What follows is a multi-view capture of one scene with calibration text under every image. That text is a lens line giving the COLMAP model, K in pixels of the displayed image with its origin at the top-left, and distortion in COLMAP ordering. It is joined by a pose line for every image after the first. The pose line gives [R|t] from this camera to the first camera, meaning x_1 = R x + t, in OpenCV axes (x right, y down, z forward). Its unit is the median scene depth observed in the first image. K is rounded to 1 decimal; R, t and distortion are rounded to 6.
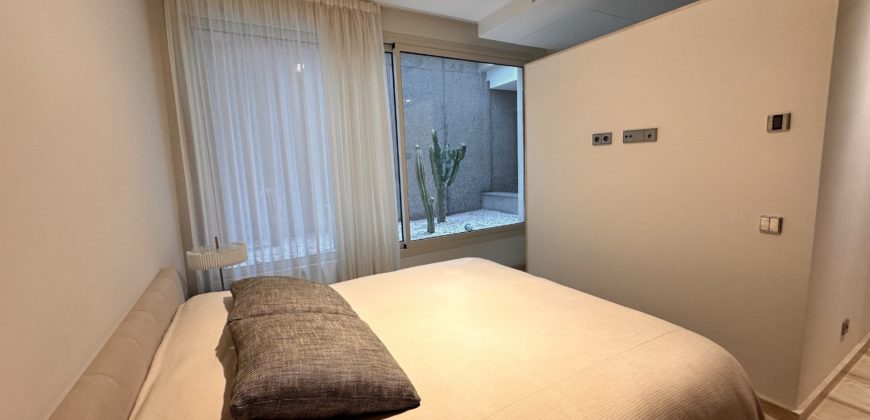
lens RADIAL K [[348.1, 0, 436.4], [0, 348.1, 208.7], [0, 0, 1]] dist [-0.000329, -0.000078]
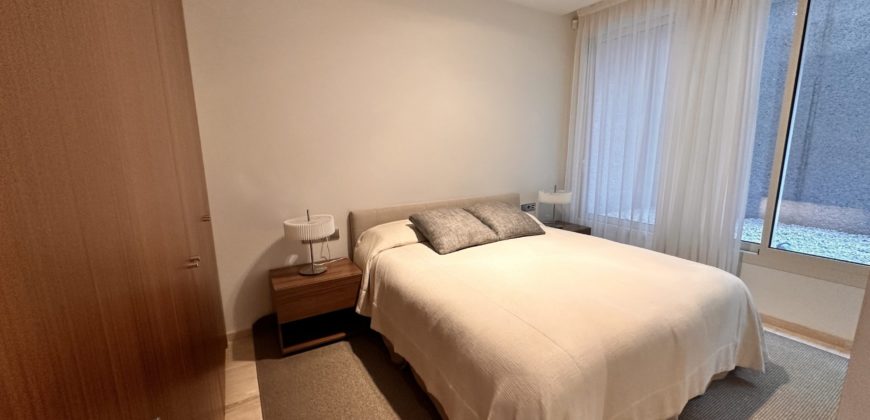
lens RADIAL K [[348.1, 0, 436.4], [0, 348.1, 208.7], [0, 0, 1]] dist [-0.000329, -0.000078]
pose [[0.024128, 0.219521, -0.975309, 0.735690], [-0.119956, 0.969180, 0.215174, -0.076340], [0.992486, 0.111802, 0.049717, 0.286448]]
